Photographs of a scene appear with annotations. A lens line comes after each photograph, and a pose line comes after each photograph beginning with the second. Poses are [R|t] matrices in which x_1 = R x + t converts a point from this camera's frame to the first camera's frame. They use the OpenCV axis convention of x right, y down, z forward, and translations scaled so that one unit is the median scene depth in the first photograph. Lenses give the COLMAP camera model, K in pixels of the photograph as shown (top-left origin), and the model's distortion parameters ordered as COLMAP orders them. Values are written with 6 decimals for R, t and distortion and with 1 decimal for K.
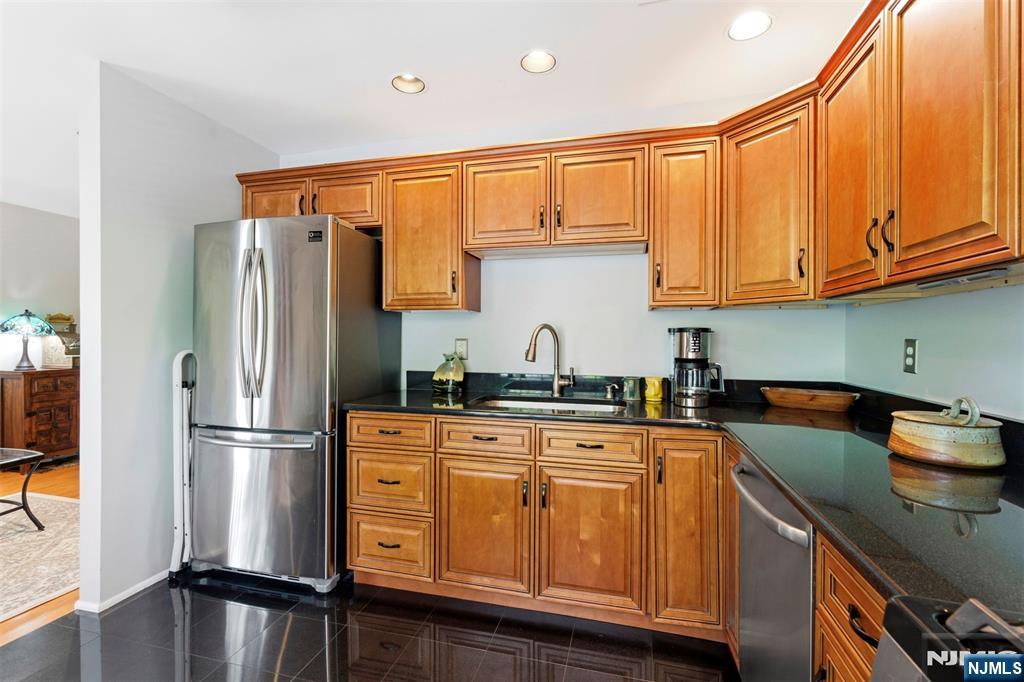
lens RADIAL K [[462.6, 0, 508.8], [0, 462.6, 337.9], [0, 0, 1]] dist [-0.004423, 0.003061]
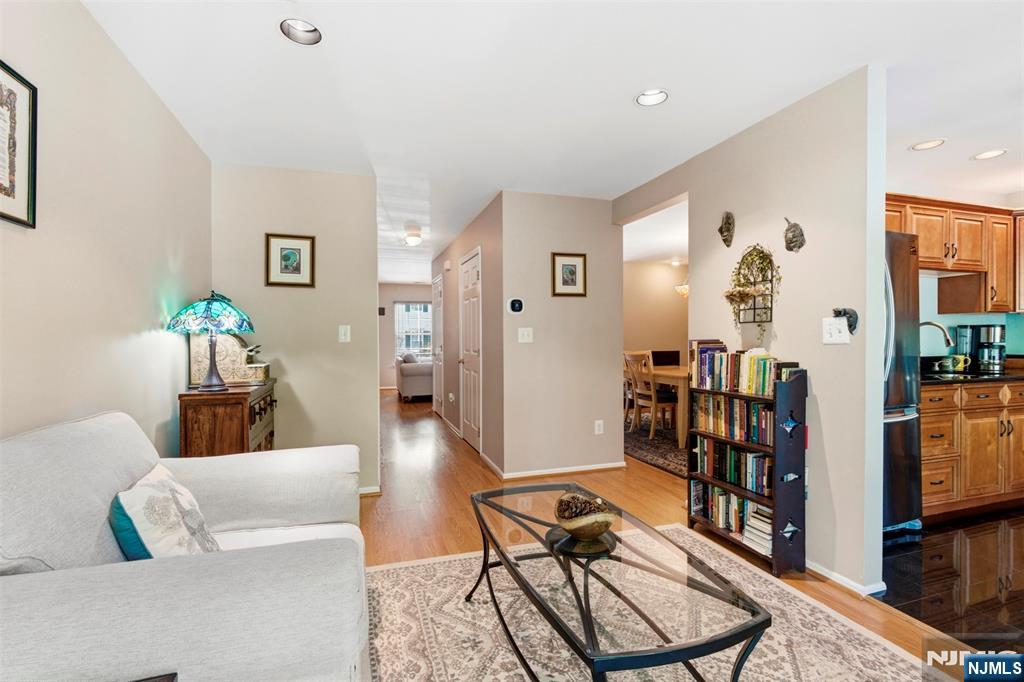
lens RADIAL K [[462.6, 0, 511.7], [0, 462.6, 342.6], [0, 0, 1]] dist [-0.004423, 0.003061]
pose [[0.834439, -0.015764, 0.550875, -2.042441], [0.009854, 0.999858, 0.013686, 0.003466], [-0.551012, -0.005992, 0.834476, 0.551862]]
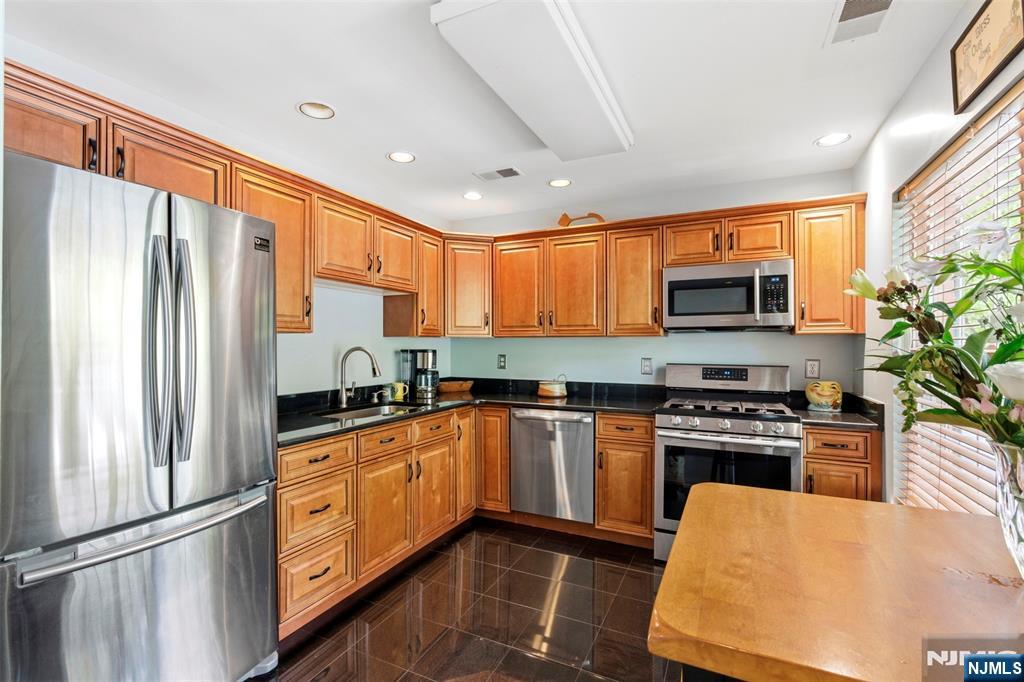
lens RADIAL K [[462.6, 0, 509.8], [0, 462.6, 342.8], [0, 0, 1]] dist [-0.004423, 0.003061]
pose [[0.183246, 0.000985, 0.983067, -1.150410], [0.000585, 0.999999, -0.001111, -0.043543], [-0.983067, 0.000779, 0.183246, 0.415525]]
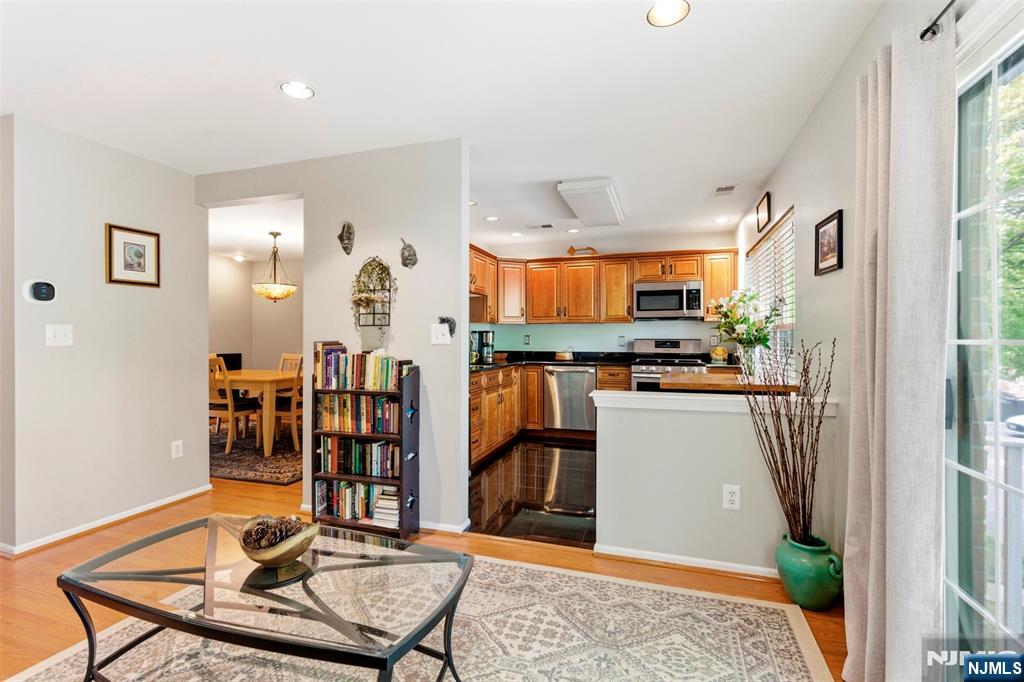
lens RADIAL K [[462.6, 0, 511.0], [0, 462.6, 338.2], [0, 0, 1]] dist [-0.004423, 0.003061]
pose [[0.054935, -0.006568, 0.998468, -2.176277], [0.001474, 0.999978, 0.006497, 0.001924], [-0.998489, 0.001115, 0.054944, 0.733139]]
